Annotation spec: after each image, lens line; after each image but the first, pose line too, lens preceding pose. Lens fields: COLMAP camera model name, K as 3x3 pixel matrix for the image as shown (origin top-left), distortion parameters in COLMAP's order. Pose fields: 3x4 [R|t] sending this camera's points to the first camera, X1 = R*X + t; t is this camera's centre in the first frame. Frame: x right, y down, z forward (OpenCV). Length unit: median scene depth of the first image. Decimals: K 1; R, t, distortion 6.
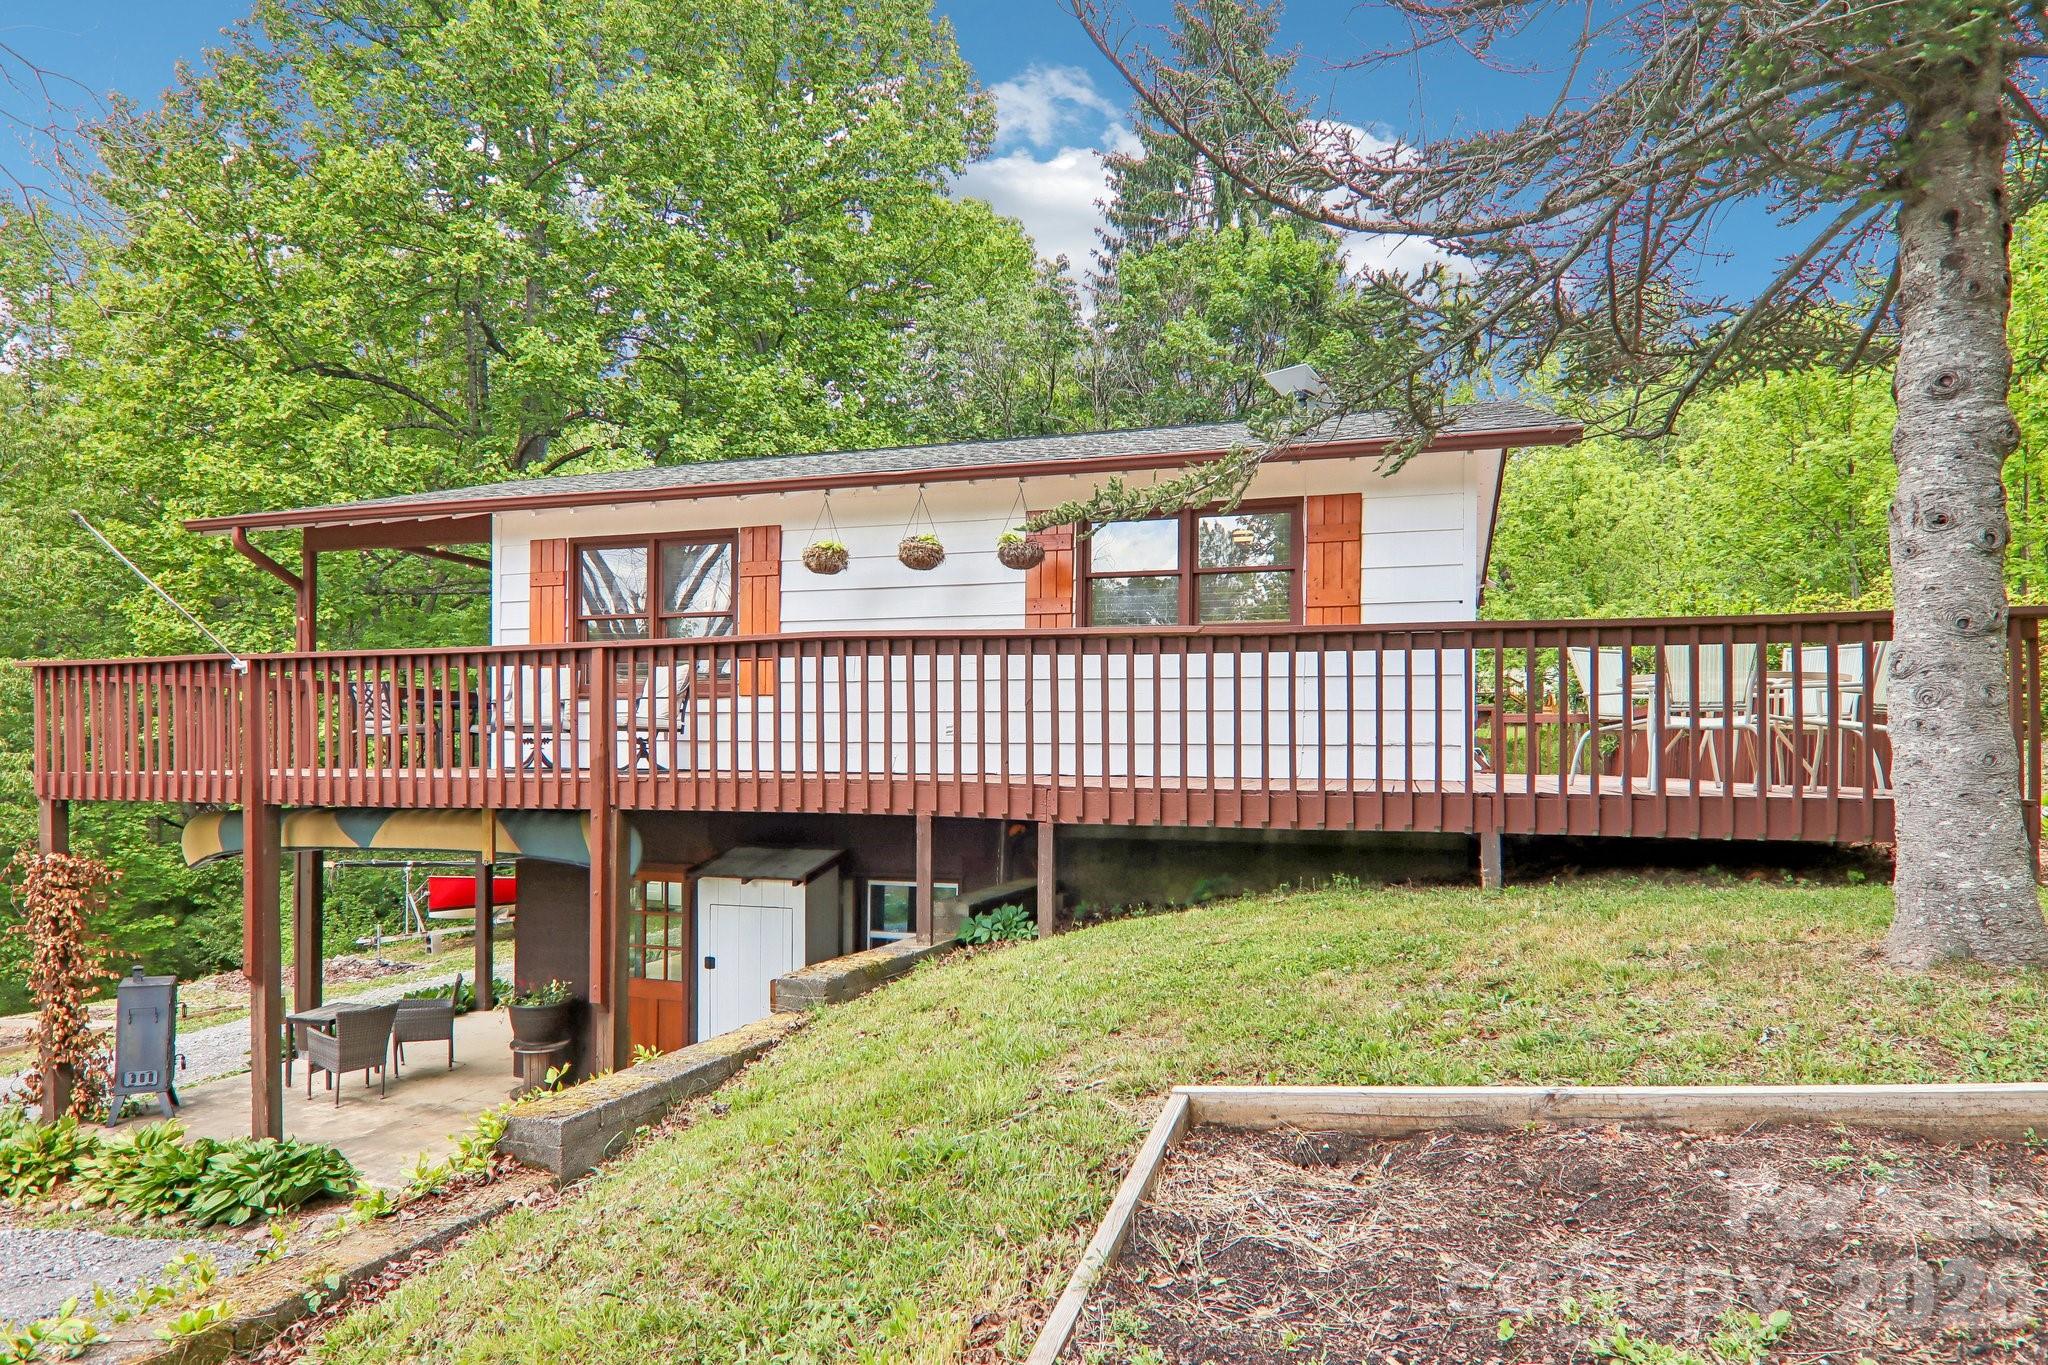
lens RADIAL K [[1131.6, 0, 1034.8], [0, 1131.6, 752.0], [0, 0, 1]] dist [-0.002226, -0.003151]
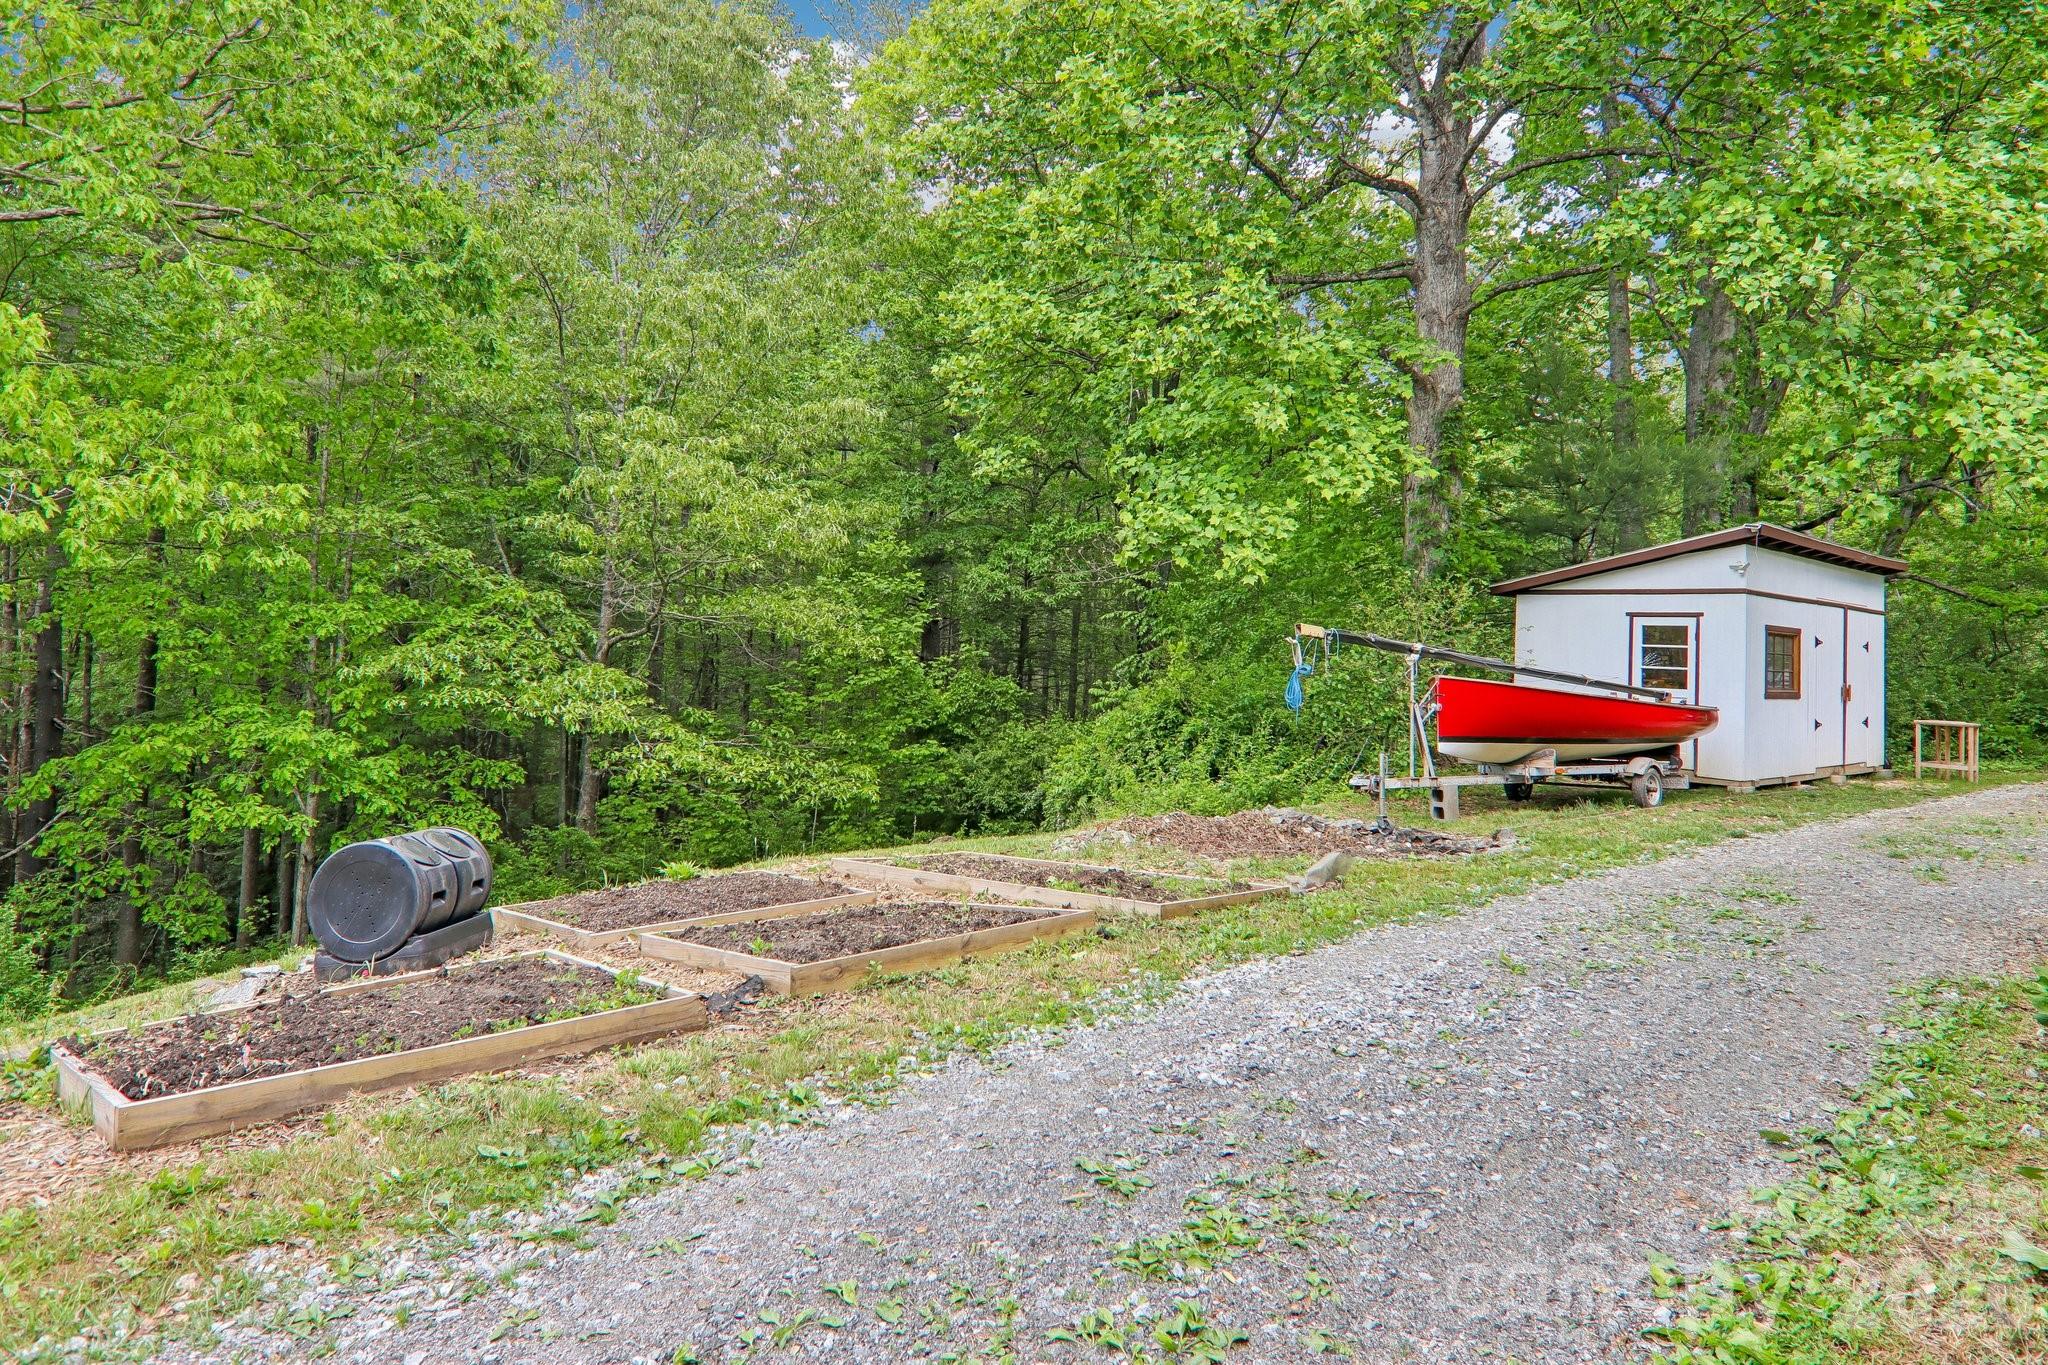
lens RADIAL K [[1176.5, 0, 1018.4], [0, 1176.5, 642.0], [0, 0, 1]] dist [-0.000749, -0.000688]
pose [[0.874133, 0.028430, -0.484855, -0.864639], [-0.032726, 0.999464, -0.000397, 0.197174], [0.484584, 0.016215, 0.874595, 0.795074]]
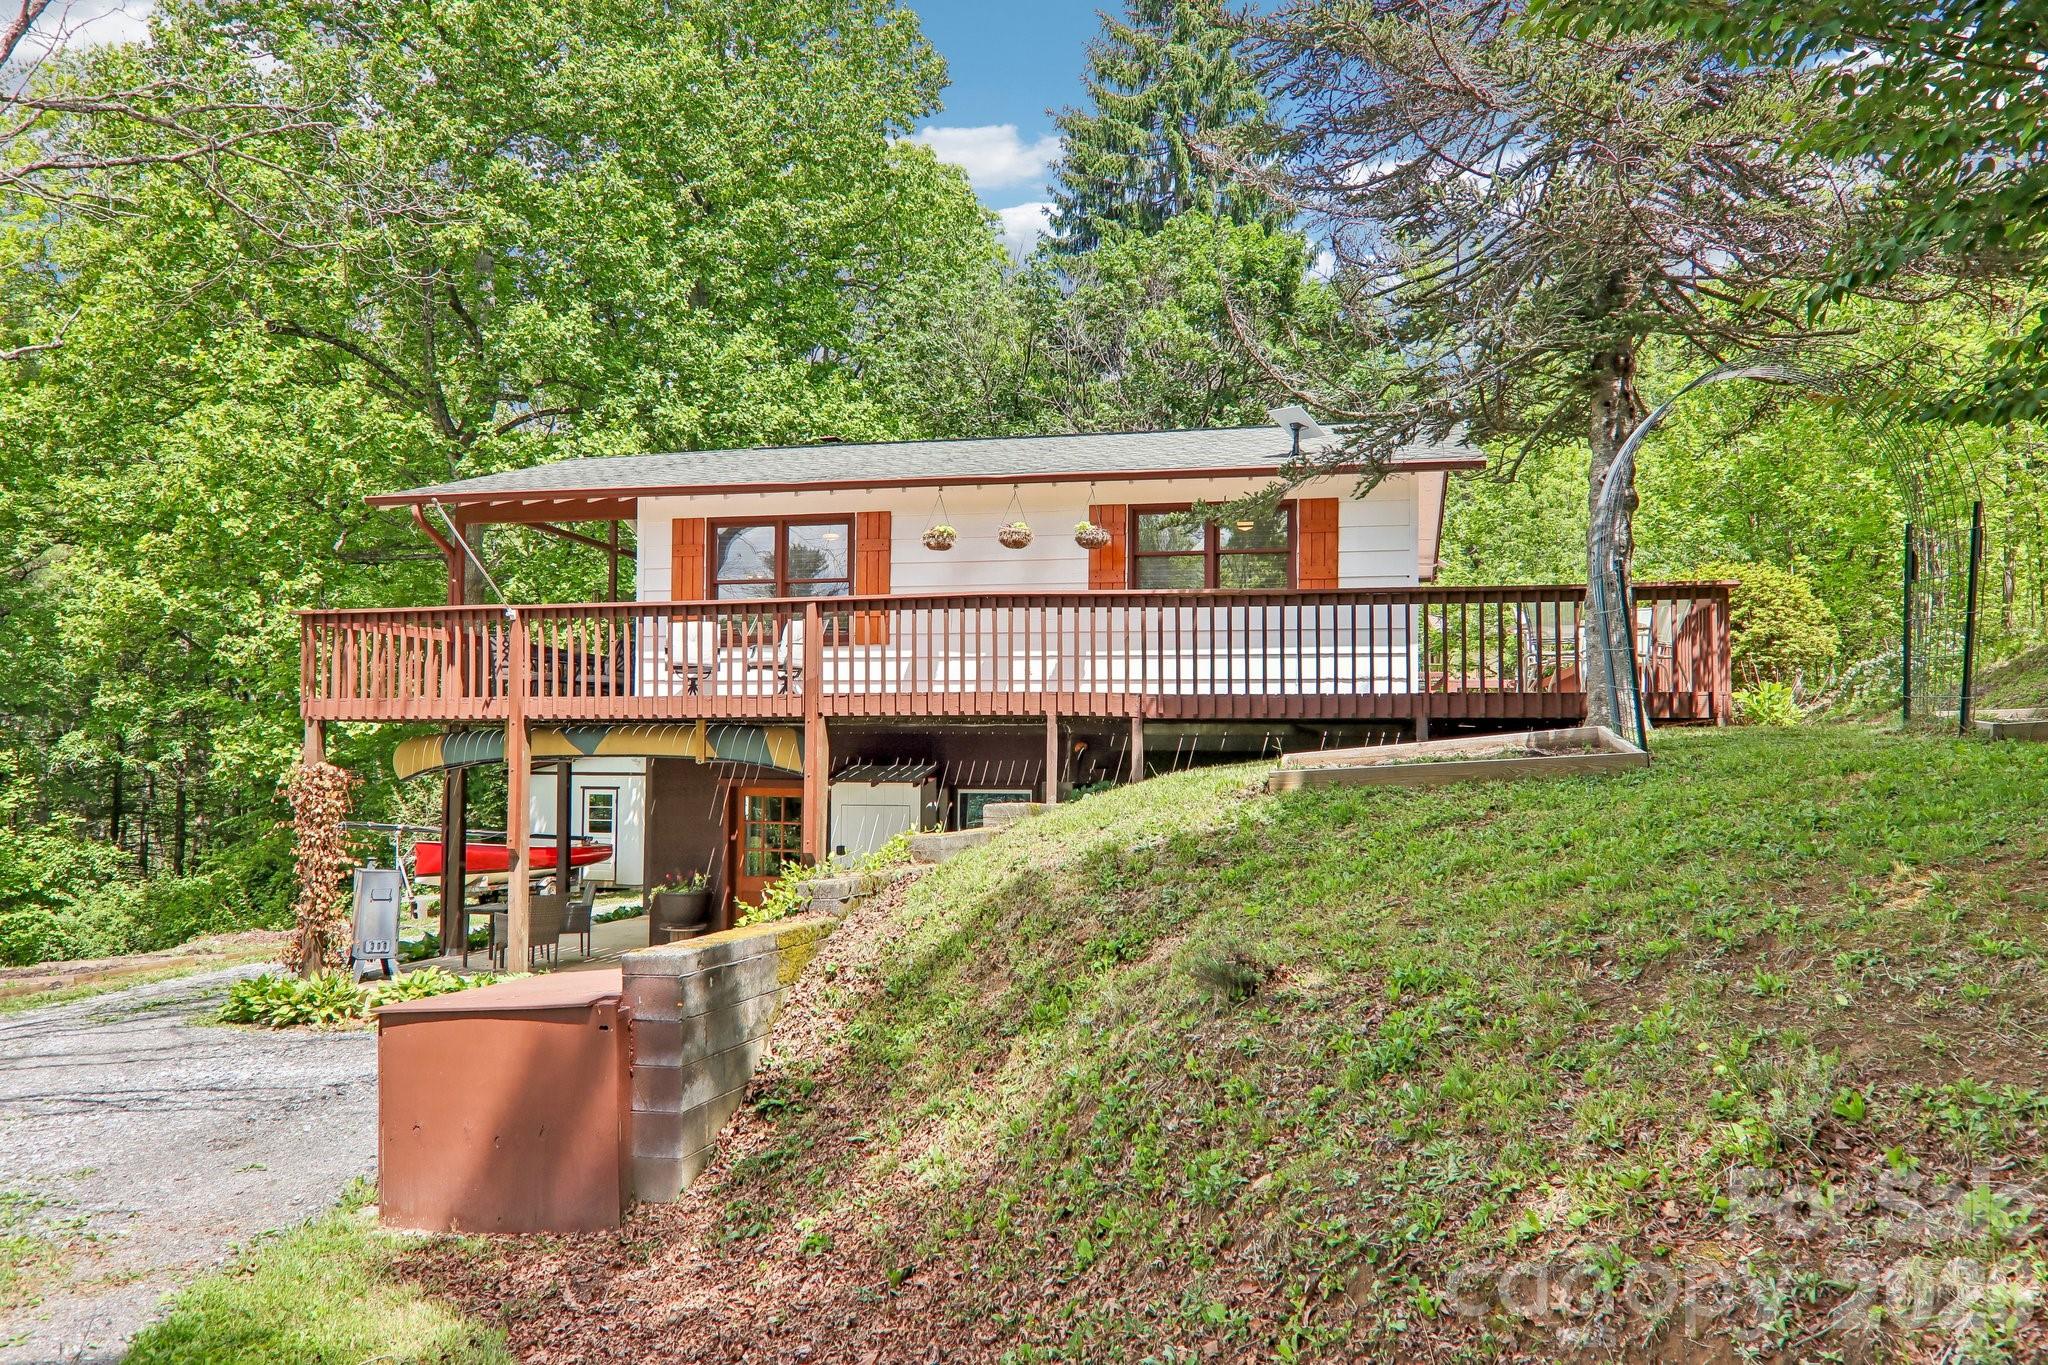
lens RADIAL K [[1418.8, 0, 1022.0], [0, 1418.8, 733.1], [0, 0, 1]] dist [0.006397, 0.003265]
pose [[0.997079, 0.003855, 0.076273, -0.190993], [-0.001999, 0.999701, -0.024388, 0.085747], [-0.076345, 0.024164, 0.996789, -0.582087]]
